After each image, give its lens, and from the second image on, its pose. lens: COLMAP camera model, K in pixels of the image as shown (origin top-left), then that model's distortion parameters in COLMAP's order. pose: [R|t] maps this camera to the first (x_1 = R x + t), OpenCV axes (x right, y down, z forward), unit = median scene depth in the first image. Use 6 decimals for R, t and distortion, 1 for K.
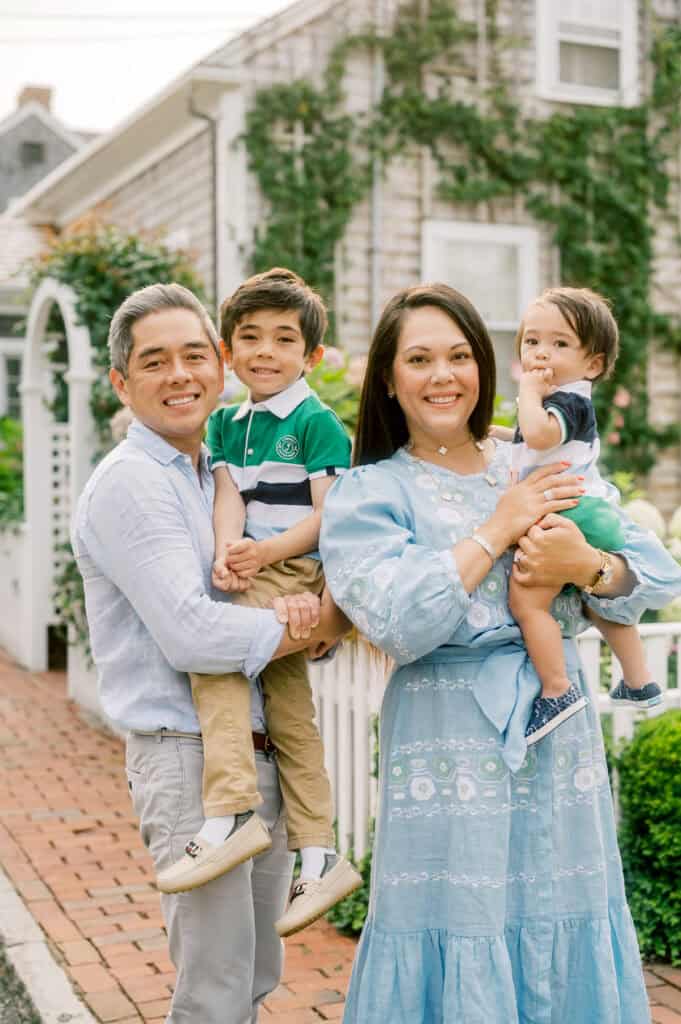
lens RADIAL K [[1421.0, 0, 341.0], [0, 1421.0, 492.7], [0, 0, 1]] dist [-0.026848, -0.016701]
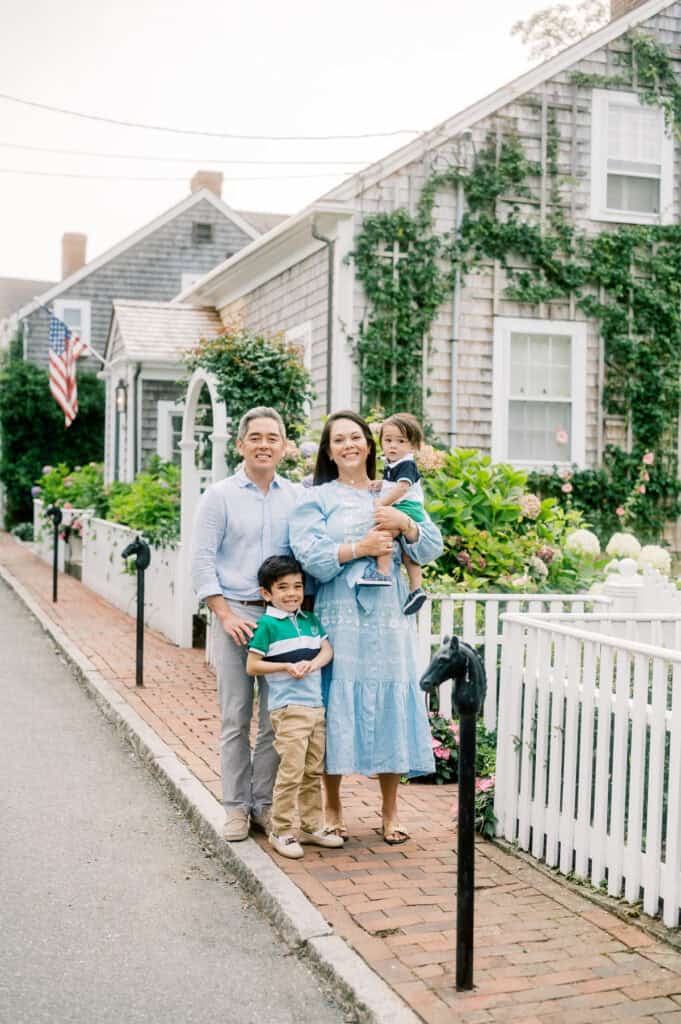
lens RADIAL K [[1421.0, 0, 341.0], [0, 1421.0, 492.7], [0, 0, 1]] dist [-0.026848, -0.016701]
pose [[0.993080, 0.022214, -0.115321, 0.073734], [-0.026426, 0.999034, -0.035119, 0.015466], [0.114429, 0.037923, 0.992707, -0.287367]]
